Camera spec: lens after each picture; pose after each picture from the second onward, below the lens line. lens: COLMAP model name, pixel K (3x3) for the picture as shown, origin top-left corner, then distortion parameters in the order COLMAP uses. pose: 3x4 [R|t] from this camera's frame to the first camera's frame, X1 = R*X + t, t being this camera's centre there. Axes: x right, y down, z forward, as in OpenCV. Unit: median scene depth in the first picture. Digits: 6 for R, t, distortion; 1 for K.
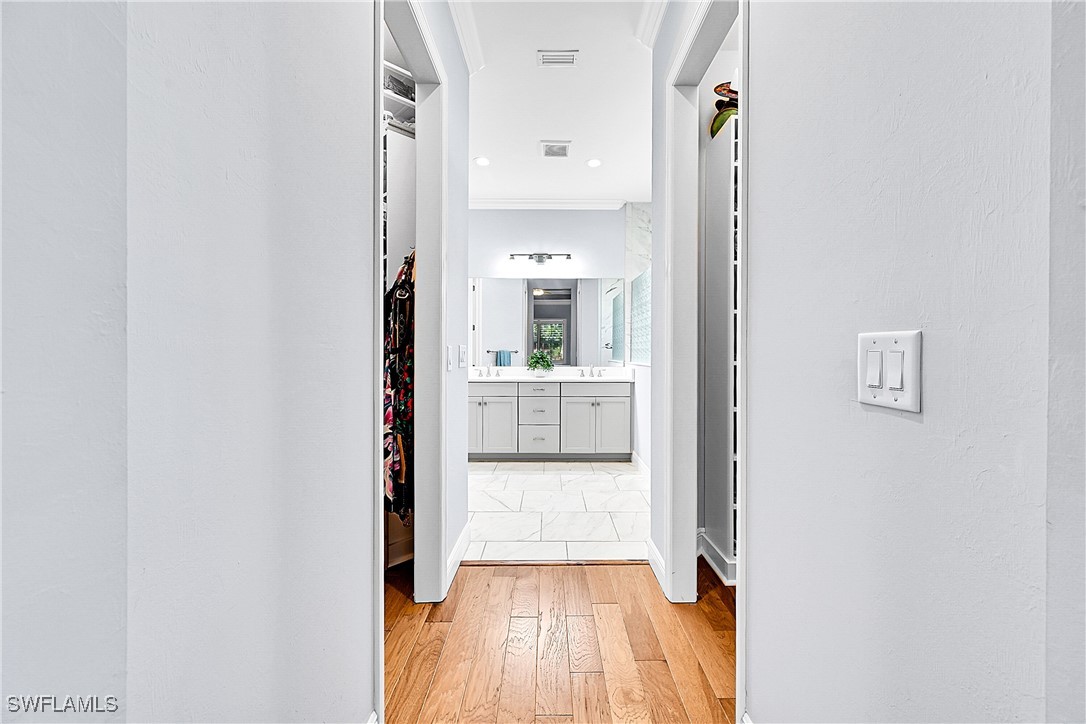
lens RADIAL K [[446.9, 0, 512.5], [0, 446.9, 364.8], [0, 0, 1]] dist [0.000950, 0.000049]
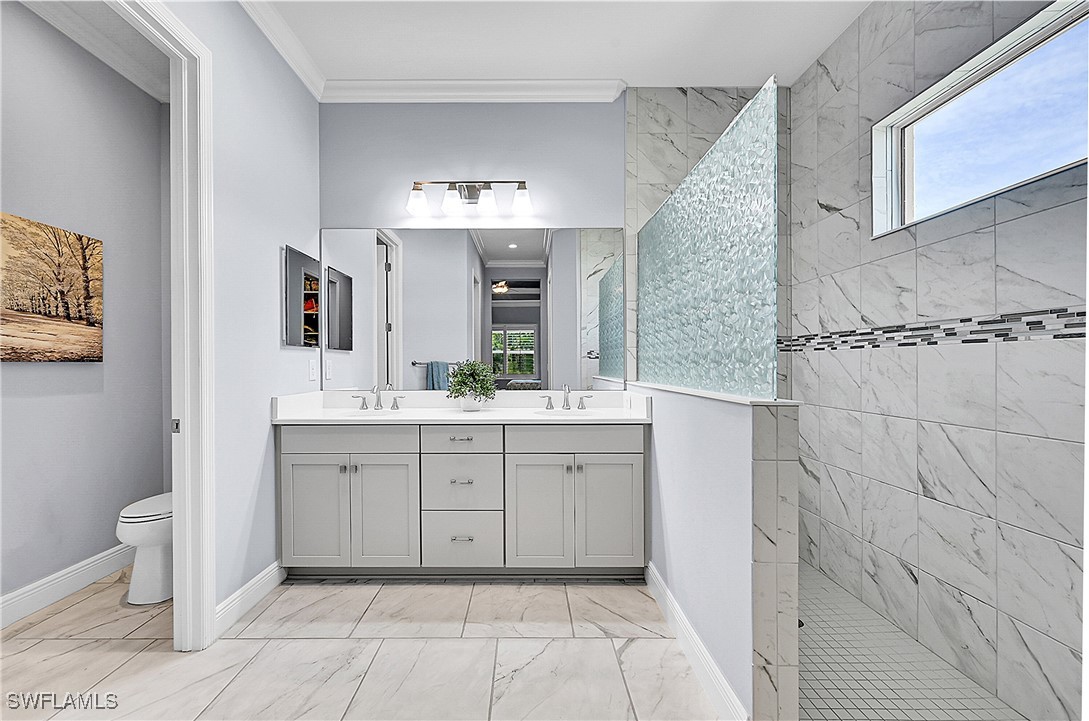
lens RADIAL K [[455.9, 0, 540.2], [0, 455.9, 367.5], [0, 0, 1]] dist [-0.002097, -0.000052]
pose [[0.993739, -0.004418, 0.111635, 0.086272], [0.007216, 0.999670, -0.024669, -0.010657], [-0.111489, 0.025320, 0.993443, 0.466109]]
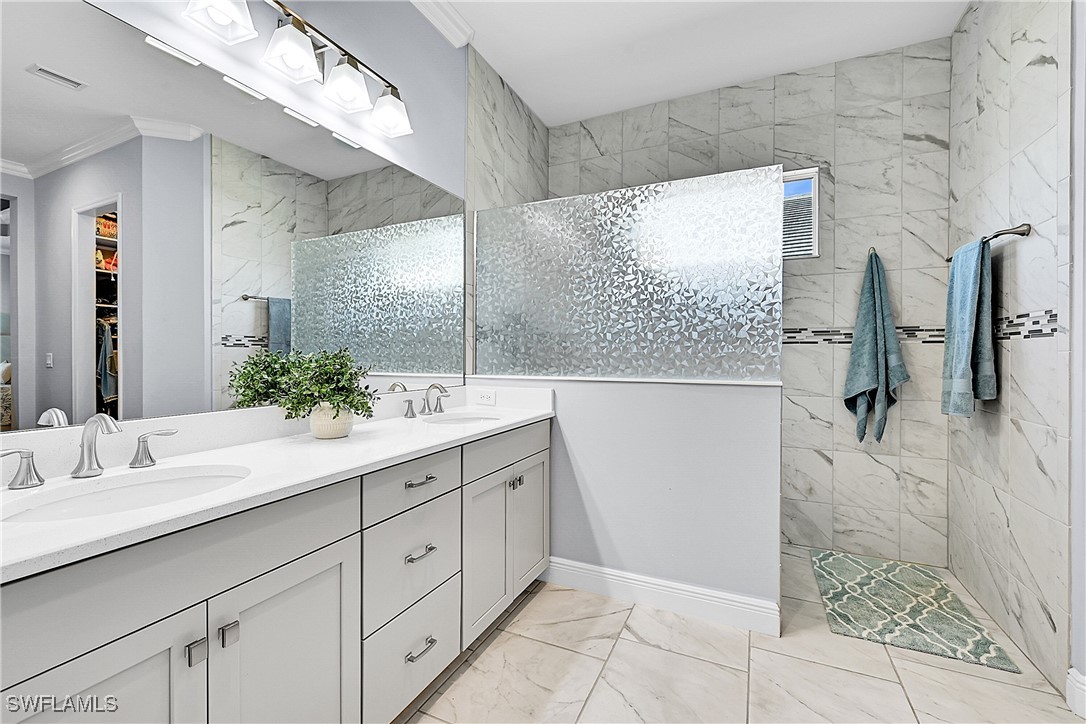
lens RADIAL K [[437.5, 0, 558.3], [0, 437.5, 357.4], [0, 0, 1]] dist [0.001222, 0.000084]
pose [[0.321945, -0.007329, 0.946730, -0.175780], [0.028892, 0.999580, -0.002086, -0.023148], [-0.946318, 0.028025, 0.322021, 0.780649]]
